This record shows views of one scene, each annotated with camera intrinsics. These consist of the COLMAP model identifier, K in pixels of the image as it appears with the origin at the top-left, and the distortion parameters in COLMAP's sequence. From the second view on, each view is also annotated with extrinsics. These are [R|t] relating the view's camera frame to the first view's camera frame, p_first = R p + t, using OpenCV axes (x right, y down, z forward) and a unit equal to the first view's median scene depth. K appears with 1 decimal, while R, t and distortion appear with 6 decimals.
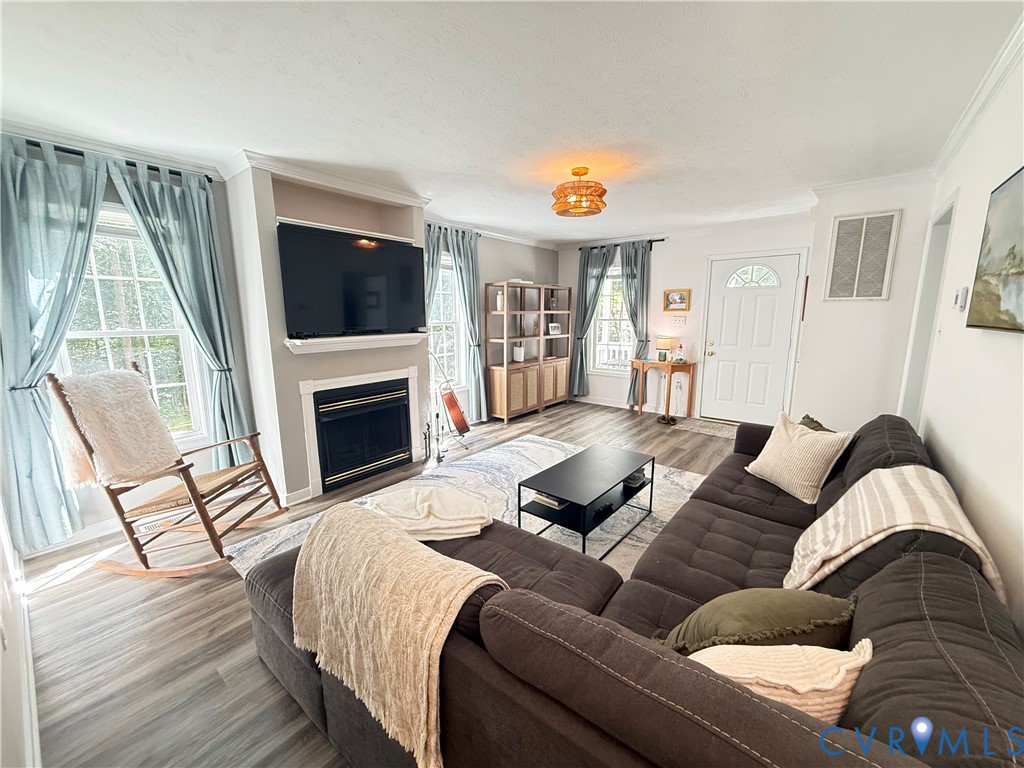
lens RADIAL K [[408.9, 0, 508.4], [0, 408.9, 384.2], [0, 0, 1]] dist [-0.000259, -0.000043]
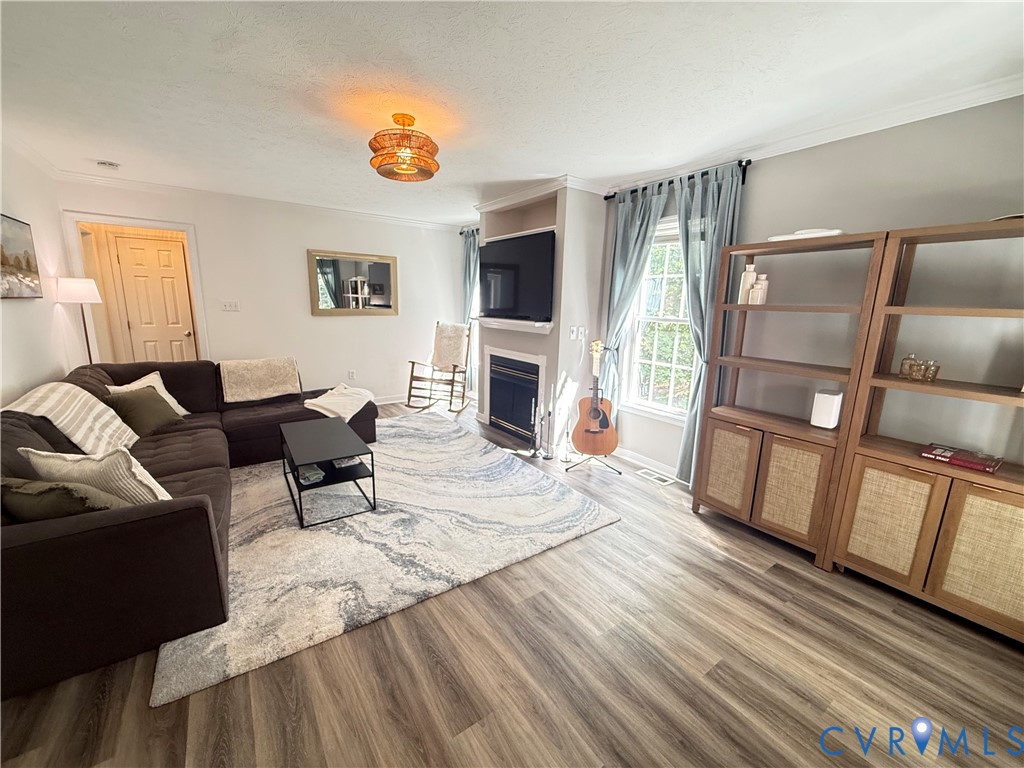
lens RADIAL K [[408.9, 0, 508.4], [0, 408.9, 384.2], [0, 0, 1]] dist [-0.000259, -0.000043]
pose [[-0.274864, 0.187962, -0.942932, 0.729038], [-0.191178, 0.950439, 0.245187, -0.200142], [0.942285, 0.247661, -0.225307, 1.129971]]
